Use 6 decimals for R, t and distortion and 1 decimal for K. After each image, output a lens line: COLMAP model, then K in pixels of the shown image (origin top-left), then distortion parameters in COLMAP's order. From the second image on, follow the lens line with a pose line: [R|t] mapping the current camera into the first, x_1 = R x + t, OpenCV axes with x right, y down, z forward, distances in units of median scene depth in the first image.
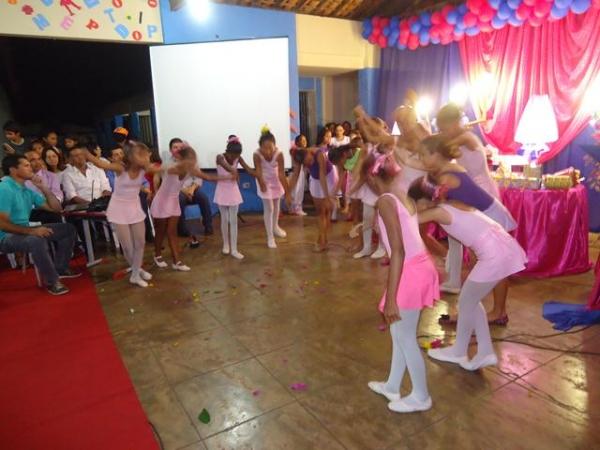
lens RADIAL K [[442.0, 0, 299.3], [0, 442.0, 221.5], [0, 0, 1]] dist [-0.000966, -0.000254]
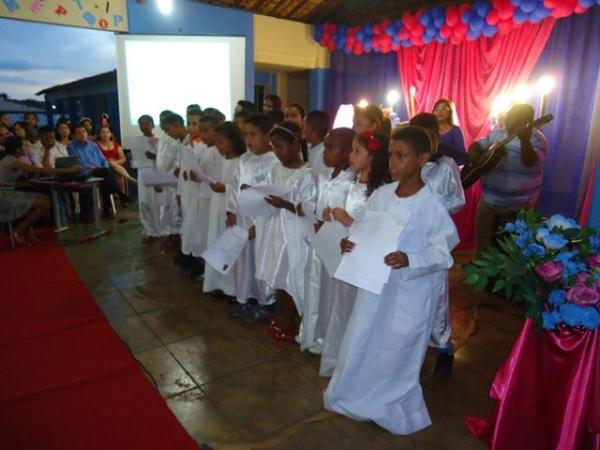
lens RADIAL K [[442.0, 0, 299.9], [0, 442.0, 224.6], [0, 0, 1]] dist [-0.000966, -0.000254]
pose [[0.994190, 0.034151, 0.102079, 0.013802], [-0.036084, 0.999202, 0.017155, 0.031143], [-0.101411, -0.020739, 0.994628, -0.127547]]
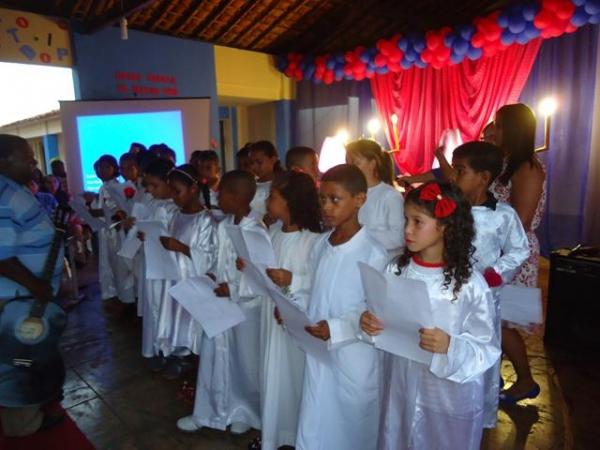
lens RADIAL K [[442.0, 0, 301.3], [0, 442.0, 222.1], [0, 0, 1]] dist [-0.000966, -0.000254]
pose [[0.974351, -0.030163, 0.223001, -0.062433], [0.043311, 0.997585, -0.054302, -0.004004], [-0.220825, 0.062568, 0.973305, 0.000199]]
